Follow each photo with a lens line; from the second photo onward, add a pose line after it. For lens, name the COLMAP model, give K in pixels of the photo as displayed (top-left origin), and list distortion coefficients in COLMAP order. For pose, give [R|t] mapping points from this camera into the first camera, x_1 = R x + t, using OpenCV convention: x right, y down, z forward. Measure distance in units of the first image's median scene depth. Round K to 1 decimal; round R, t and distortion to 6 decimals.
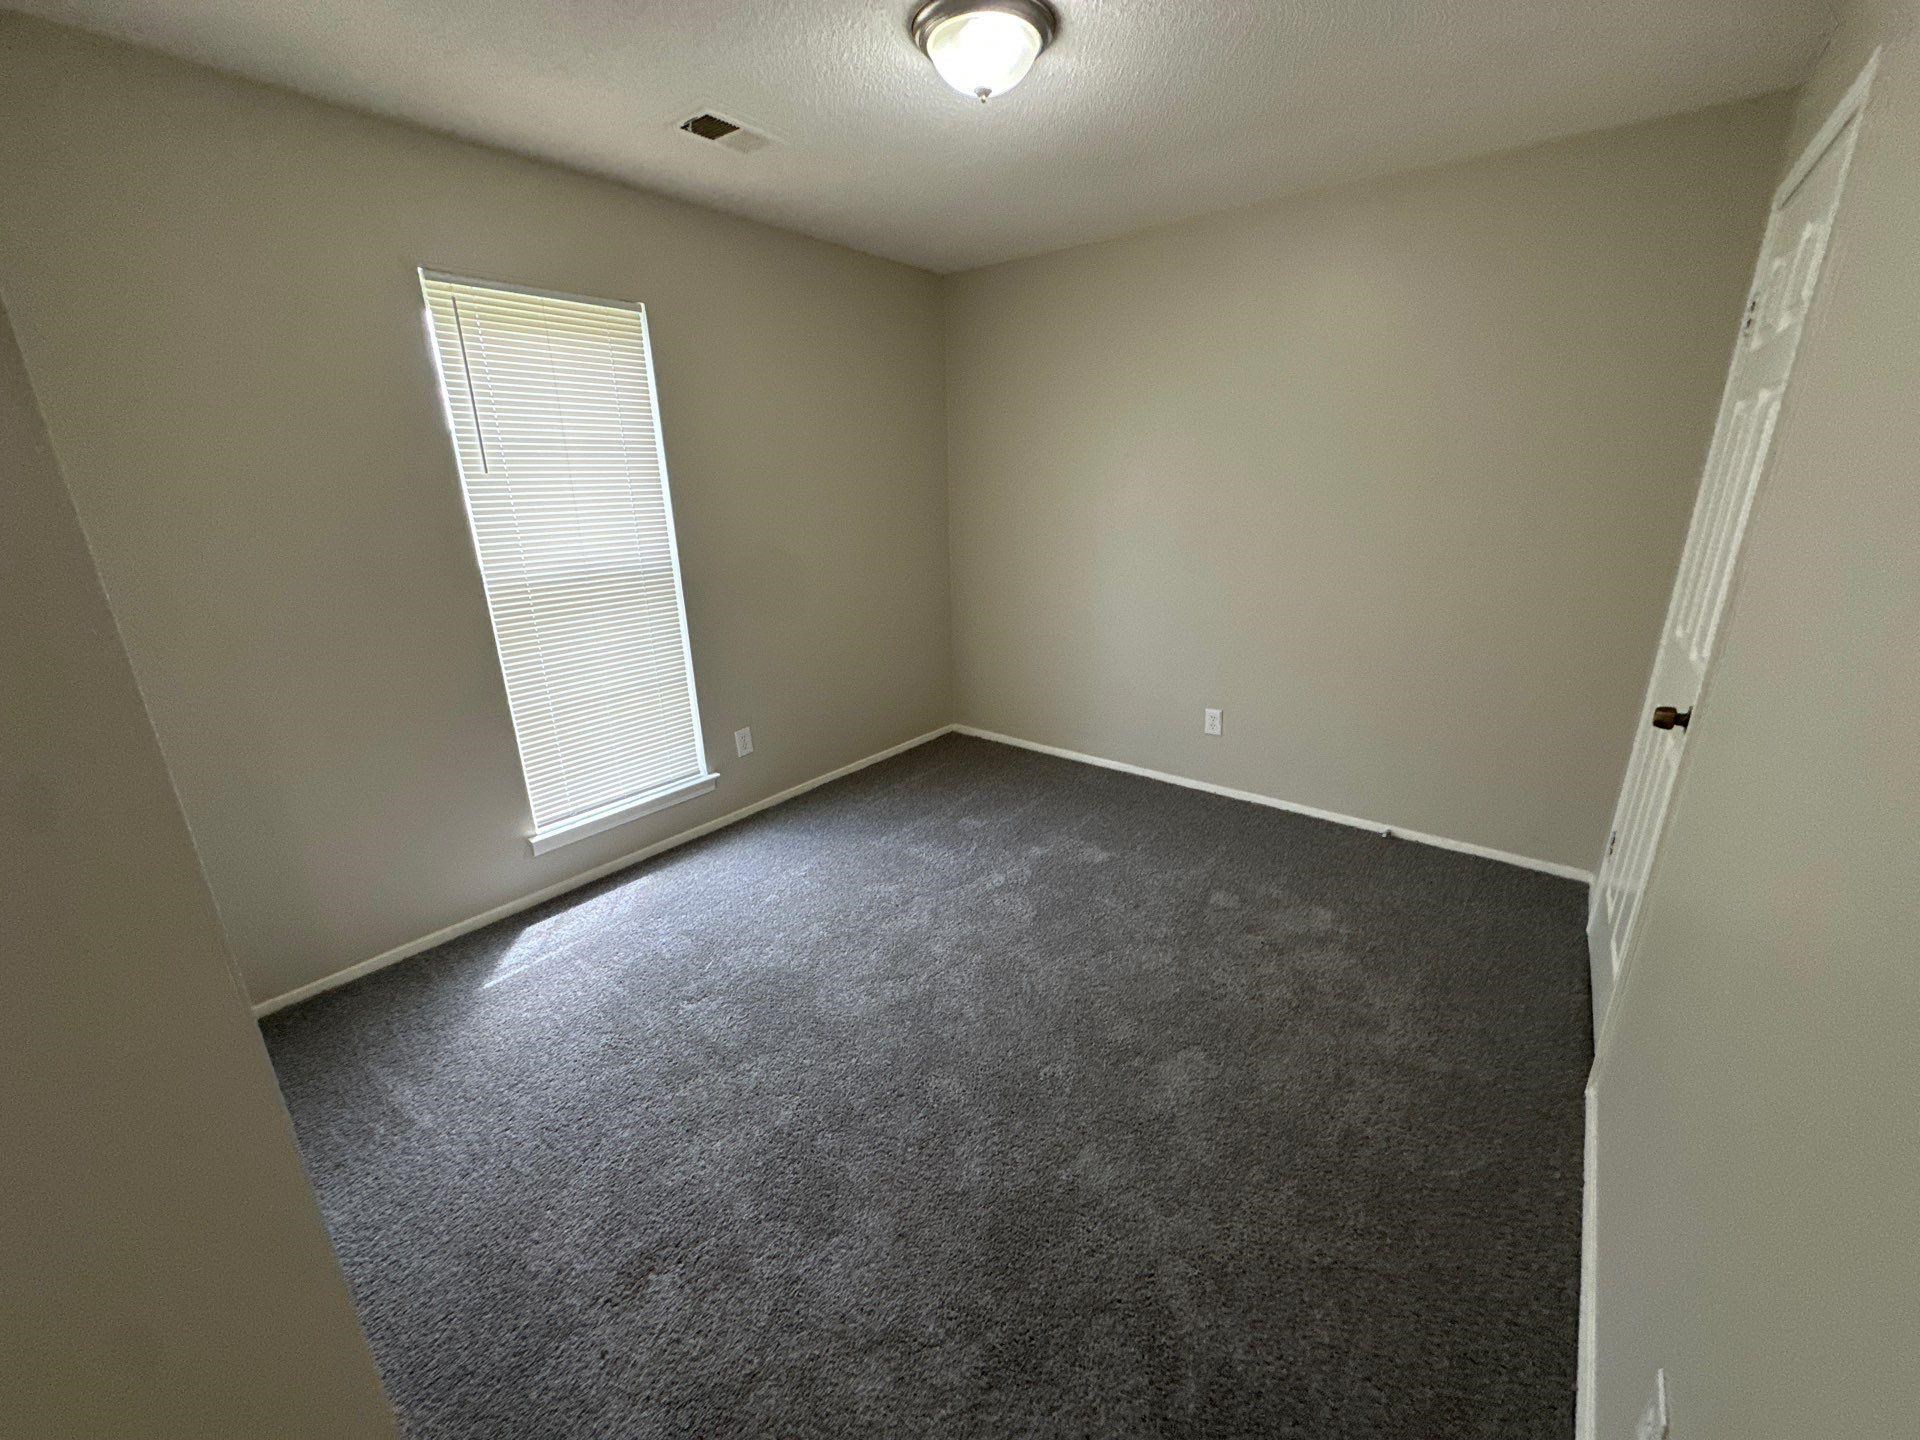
lens RADIAL K [[770.7, 0, 962.0], [0, 770.7, 727.5], [0, 0, 1]] dist [-0.003599, 0.001544]
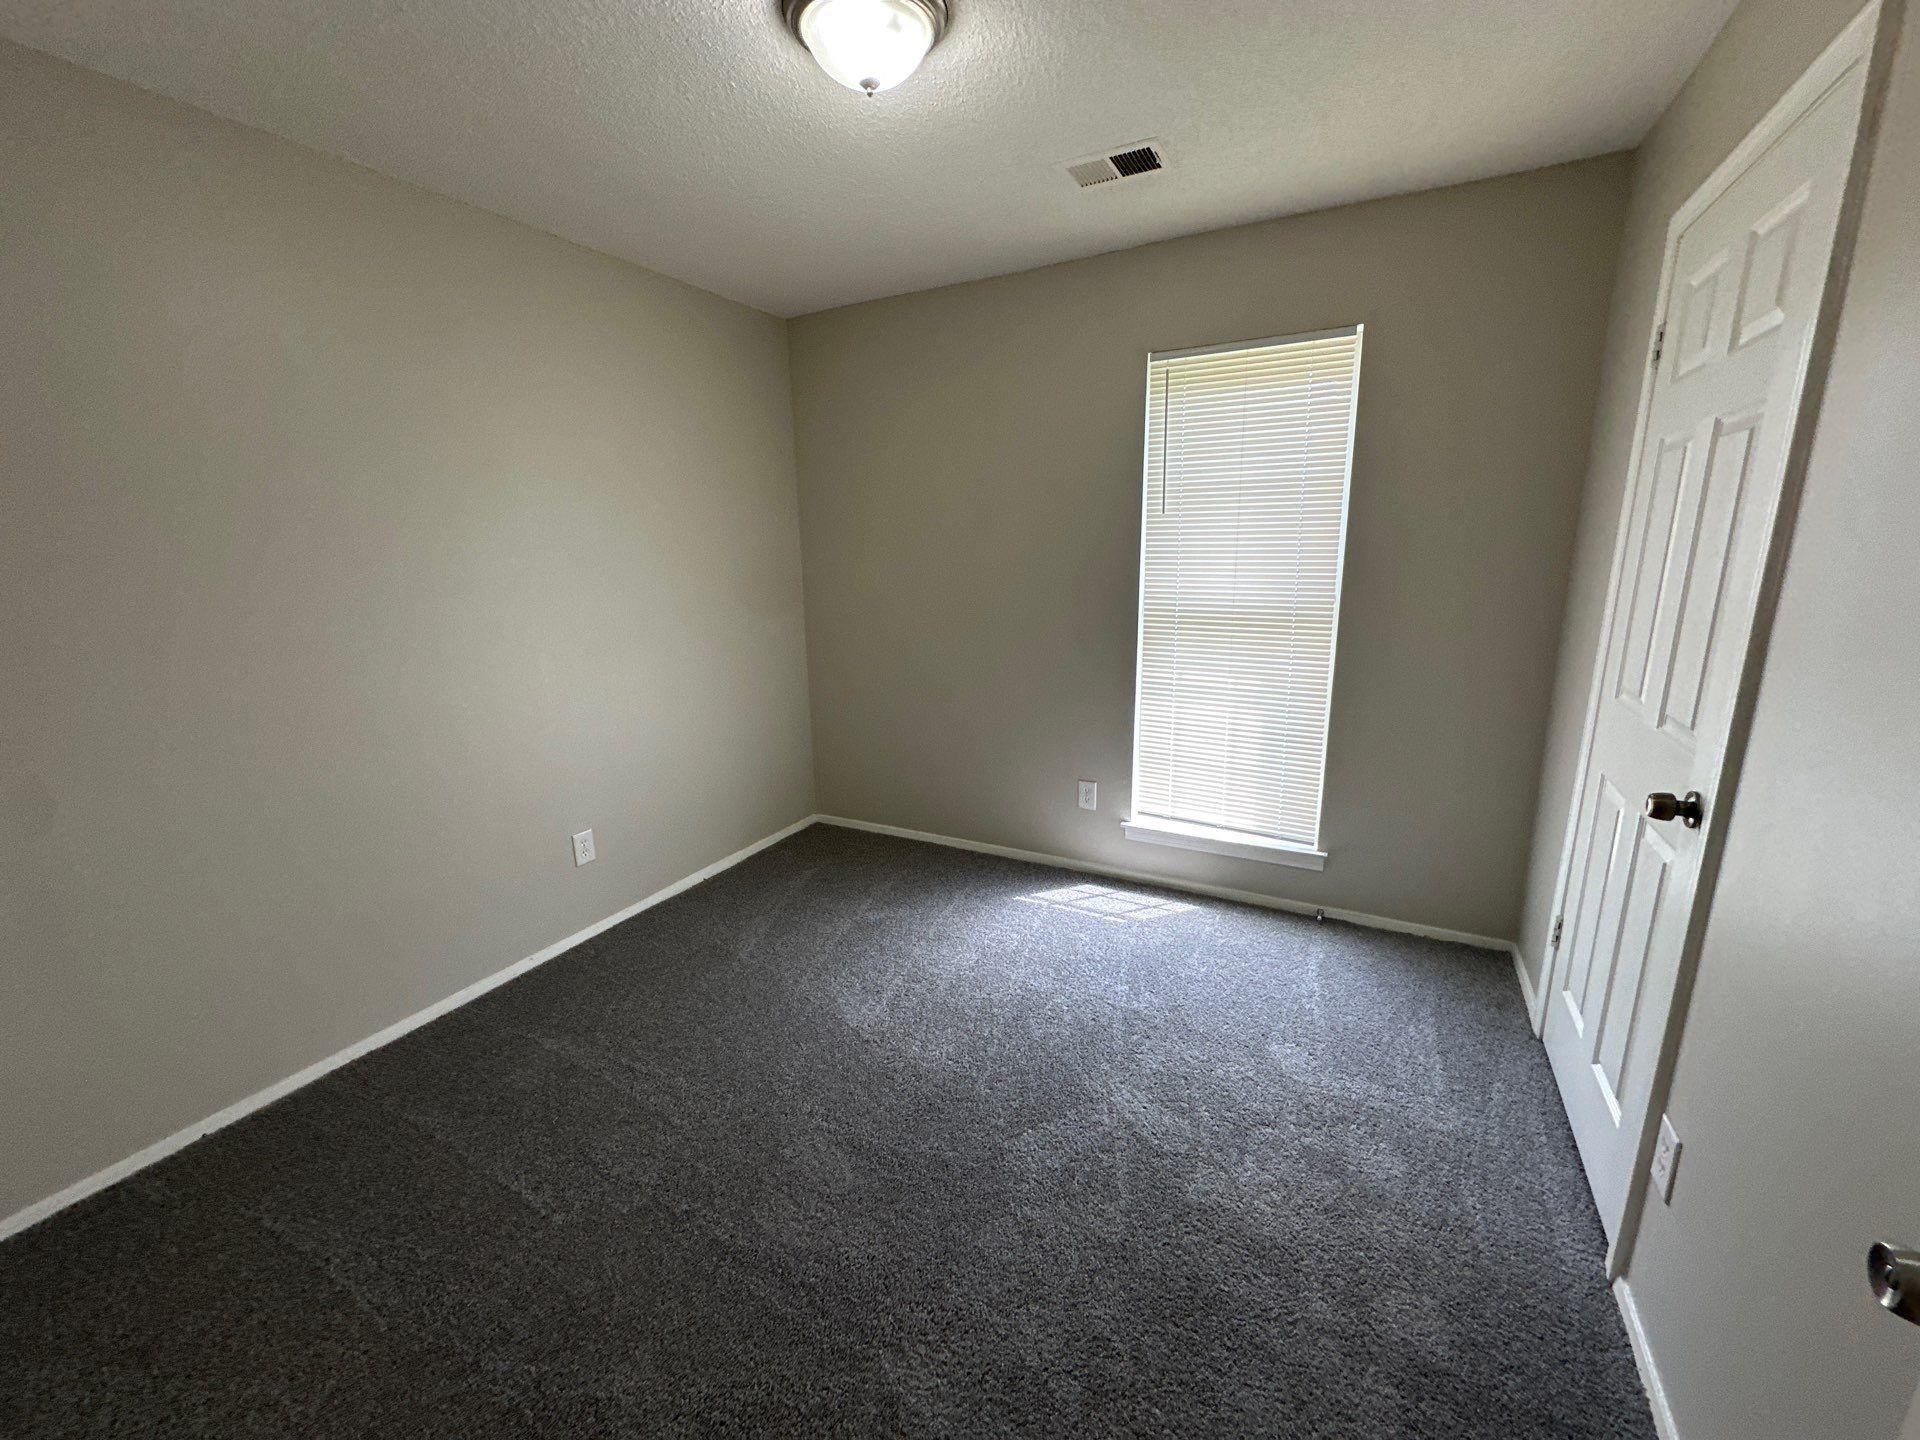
lens RADIAL K [[770.7, 0, 960.3], [0, 770.7, 718.1], [0, 0, 1]] dist [-0.003599, 0.001544]
pose [[0.169705, 0.252472, -0.952606, 0.477019], [-0.281324, 0.938816, 0.198699, -0.165535], [0.944488, 0.234271, 0.230348, 0.456848]]
